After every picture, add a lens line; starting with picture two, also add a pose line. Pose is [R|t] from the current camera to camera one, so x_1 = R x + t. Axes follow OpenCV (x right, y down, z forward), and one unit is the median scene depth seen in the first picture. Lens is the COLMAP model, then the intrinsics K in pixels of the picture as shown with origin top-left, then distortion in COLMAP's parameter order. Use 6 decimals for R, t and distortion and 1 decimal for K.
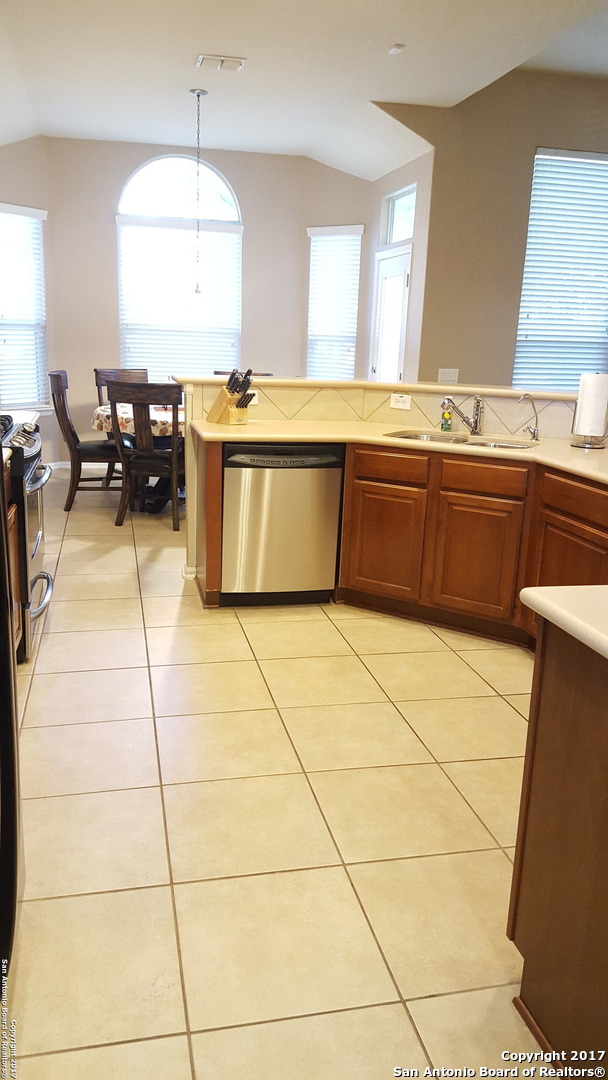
lens RADIAL K [[841.2, 0, 304.0], [0, 841.2, 540.0], [0, 0, 1]] dist [-0.006959, -0.002438]
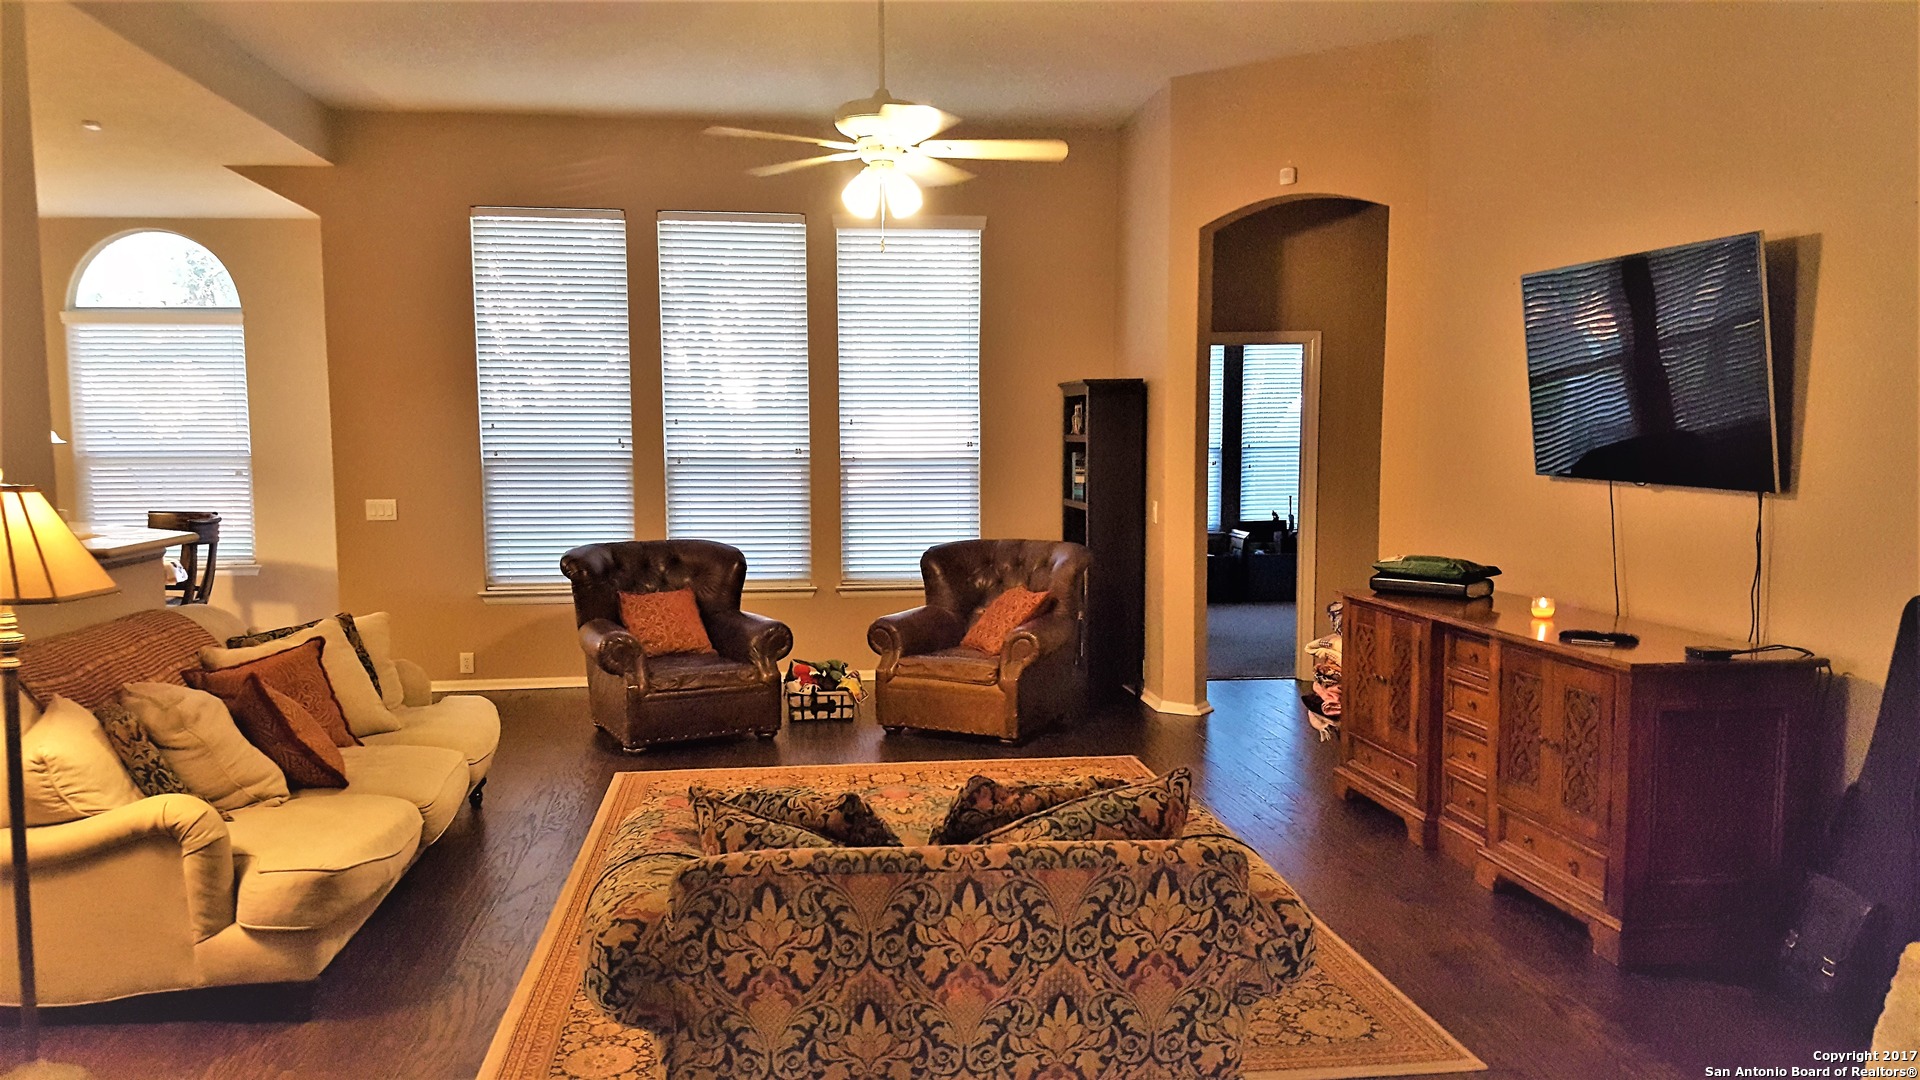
lens RADIAL K [[1418.7, 0, 922.2], [0, 1418.7, 582.0], [0, 0, 1]] dist [0.191468, -0.358256]
pose [[0.992661, -0.027135, -0.117847, 0.705600], [0.011487, 0.991252, -0.131484, 0.034552], [0.120384, 0.129166, 0.984288, -0.158870]]
